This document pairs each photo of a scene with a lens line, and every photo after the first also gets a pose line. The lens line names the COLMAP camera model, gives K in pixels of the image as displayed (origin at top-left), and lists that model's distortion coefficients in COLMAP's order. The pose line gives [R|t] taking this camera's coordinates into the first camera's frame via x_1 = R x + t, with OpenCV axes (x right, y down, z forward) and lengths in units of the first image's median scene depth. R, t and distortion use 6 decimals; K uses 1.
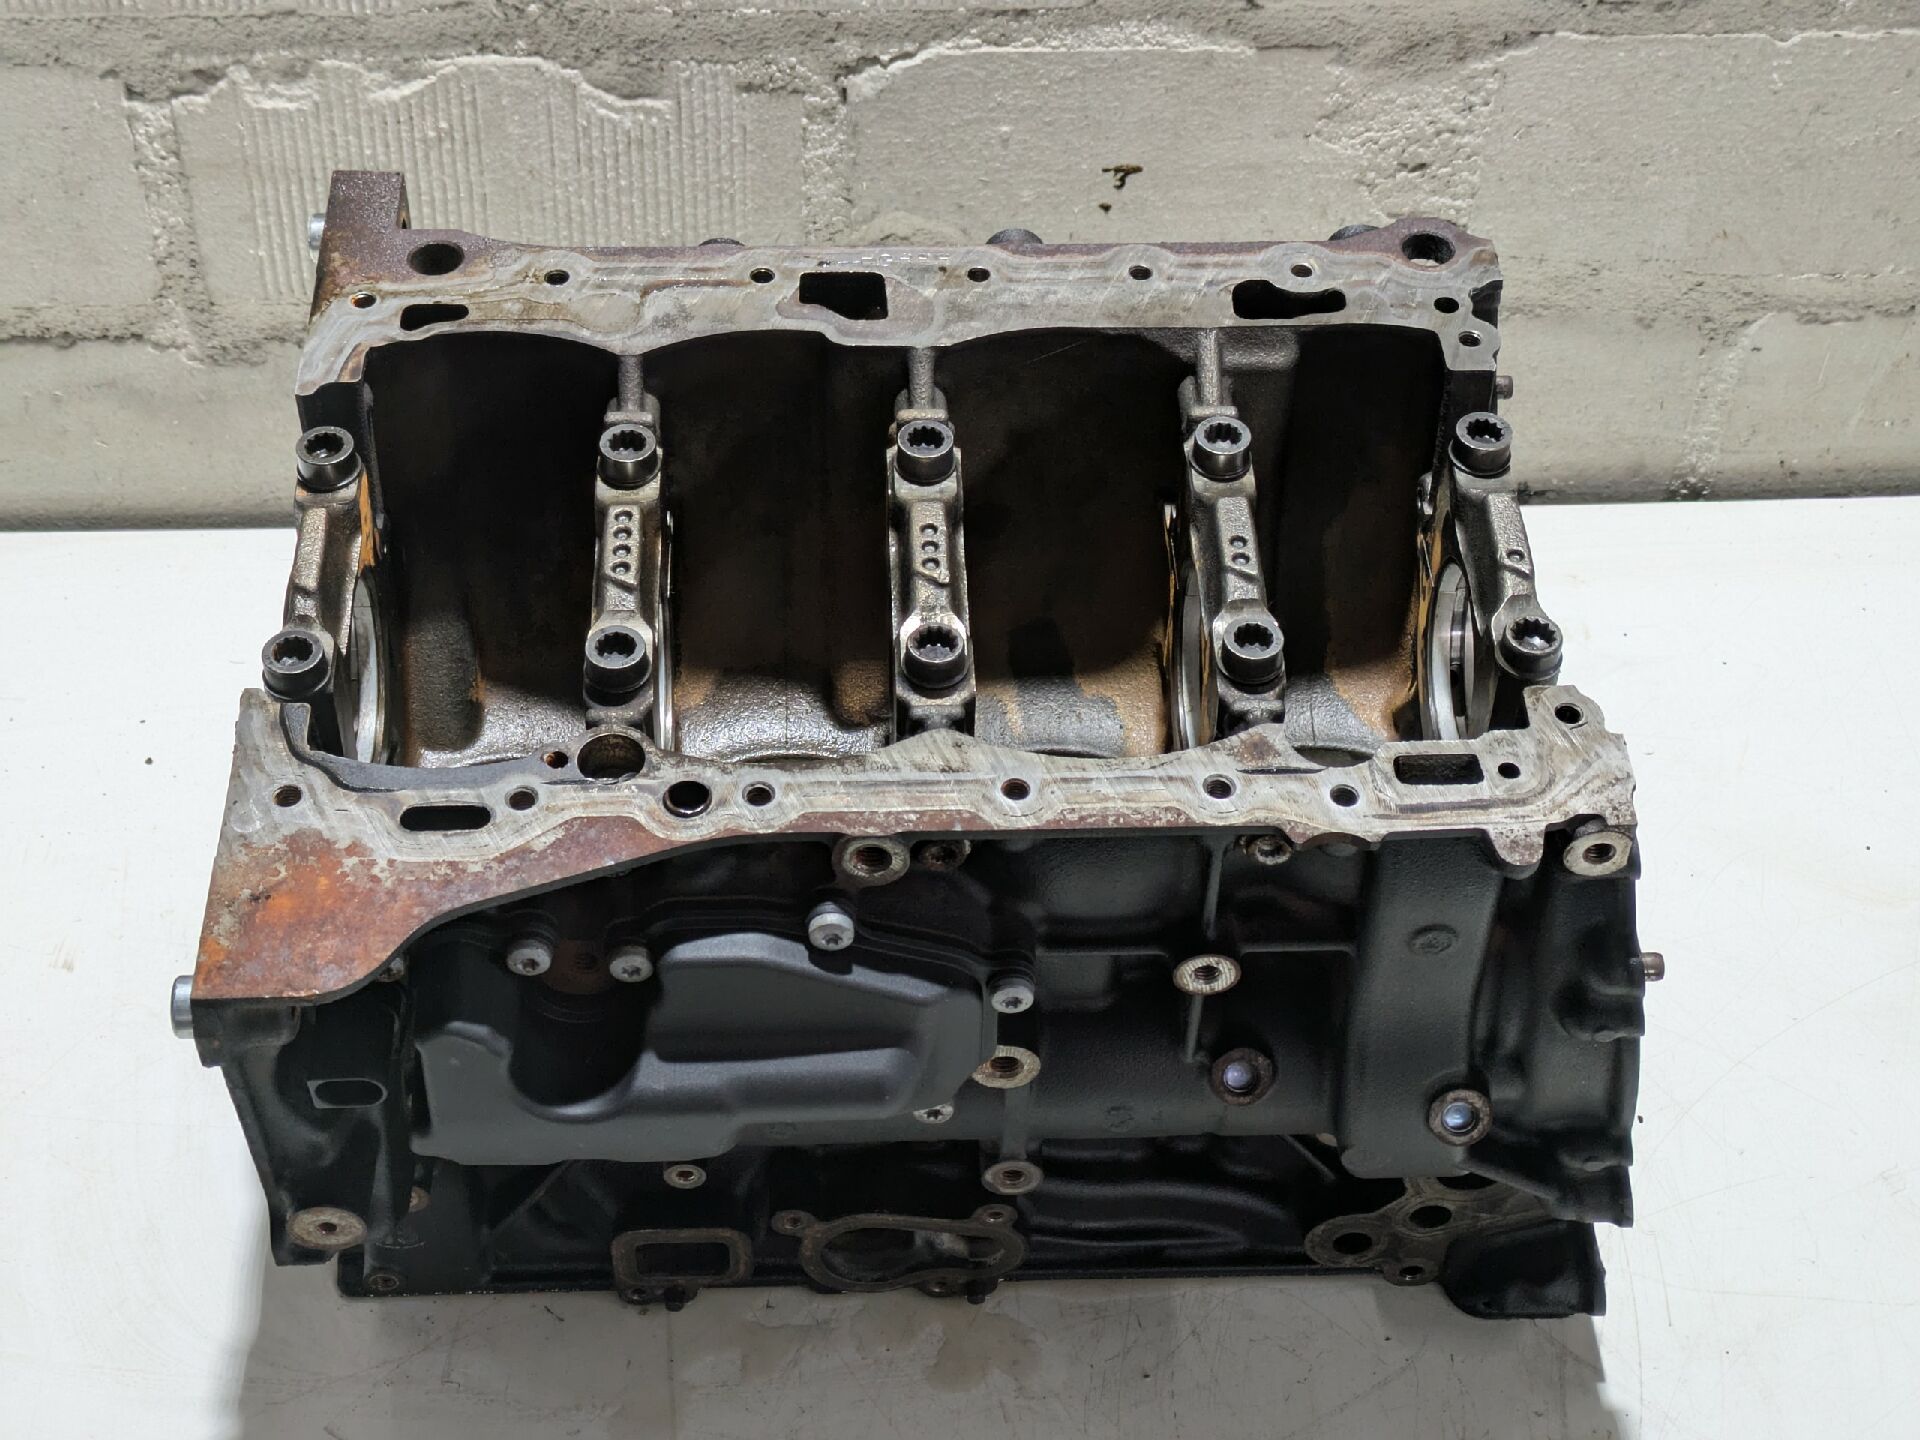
lens RADIAL K [[2875.1, 0, 931.9], [0, 2875.1, 732.1], [0, 0, 1]] dist [0.044083, 0.000000]
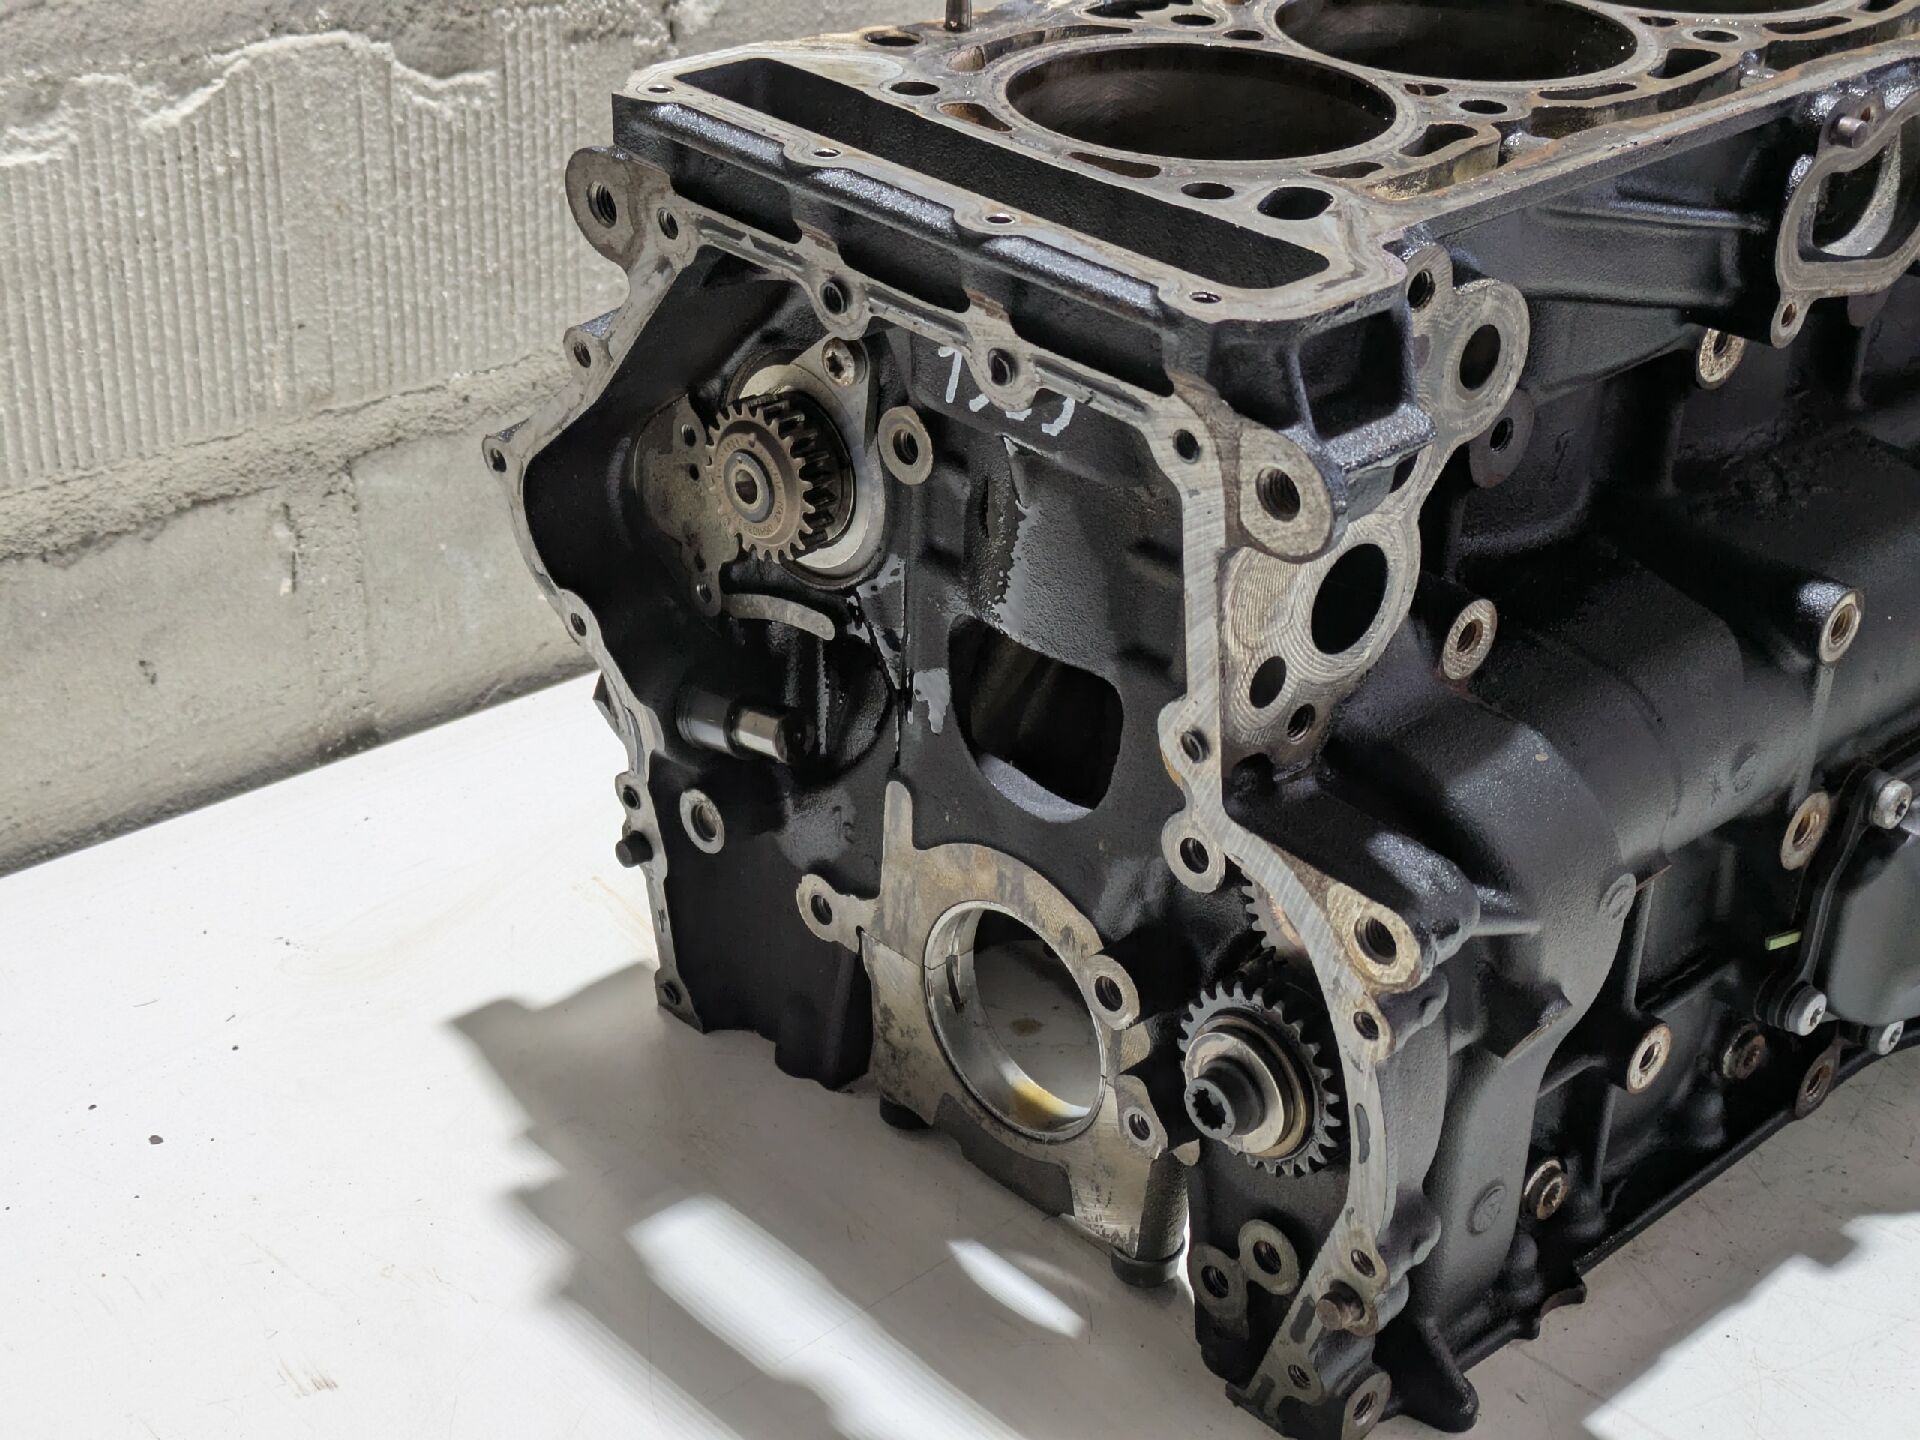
lens RADIAL K [[2875.1, 0, 972.6], [0, 2875.1, 737.8], [0, 0, 1]] dist [0.044083, 0.000000]
pose [[0.771794, -0.299055, 0.561159, -0.485080], [0.429540, 0.895909, -0.113320, 0.083663], [-0.468859, 0.328500, 0.819914, 0.374512]]
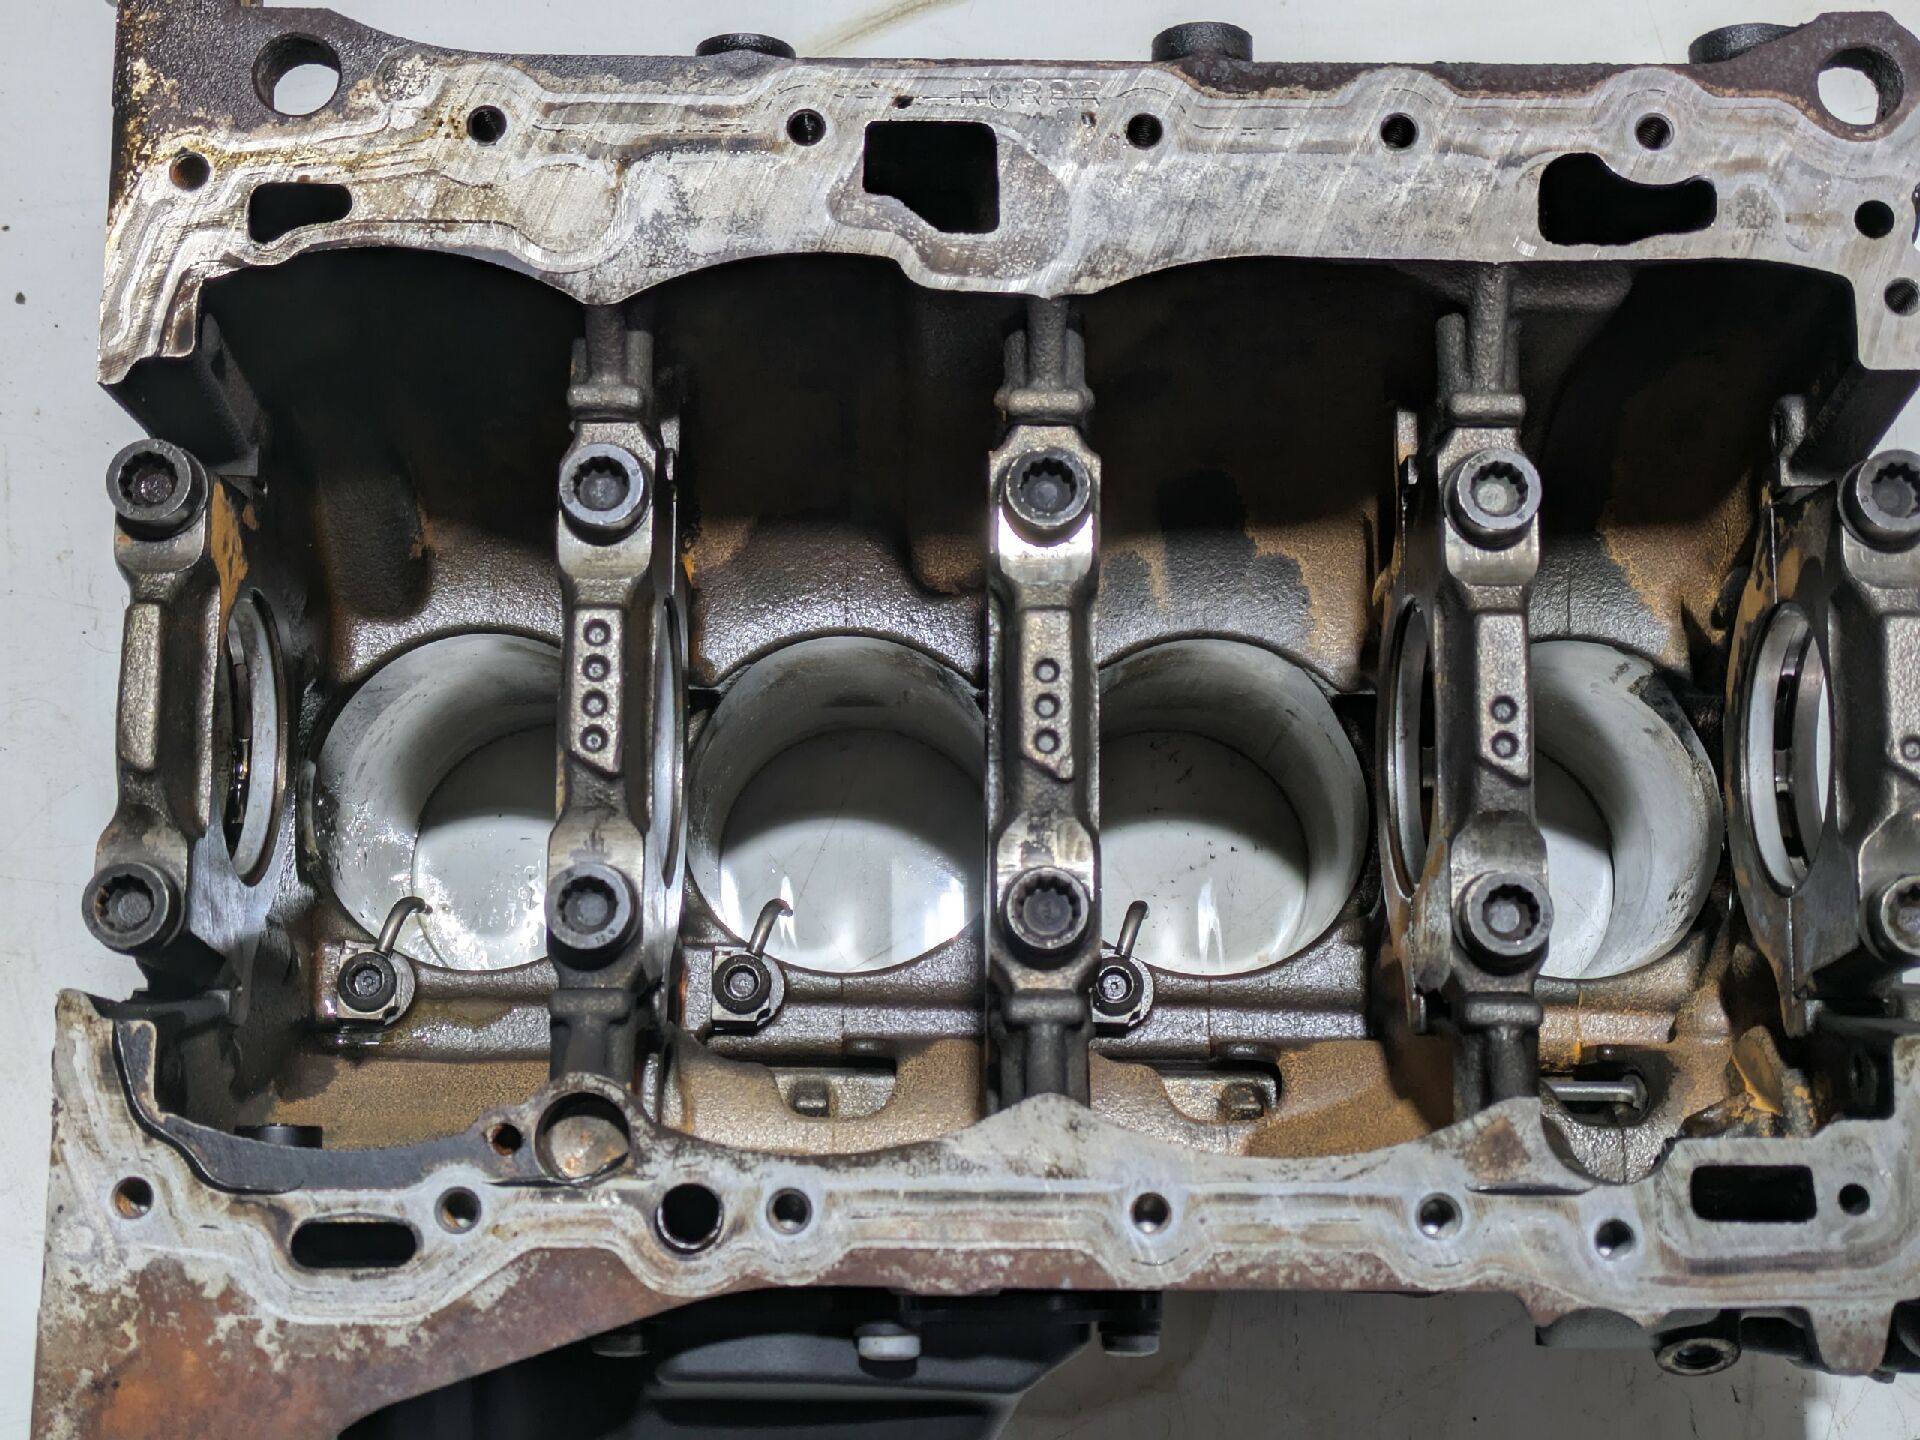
lens RADIAL K [[2875.1, 0, 946.3], [0, 2875.1, 734.0], [0, 0, 1]] dist [0.044083, 0.000000]
pose [[0.999058, 0.037945, -0.021067, -0.007462], [-0.020893, 0.845950, 0.532853, -0.316228], [0.038041, -0.531910, 0.845946, 0.316539]]
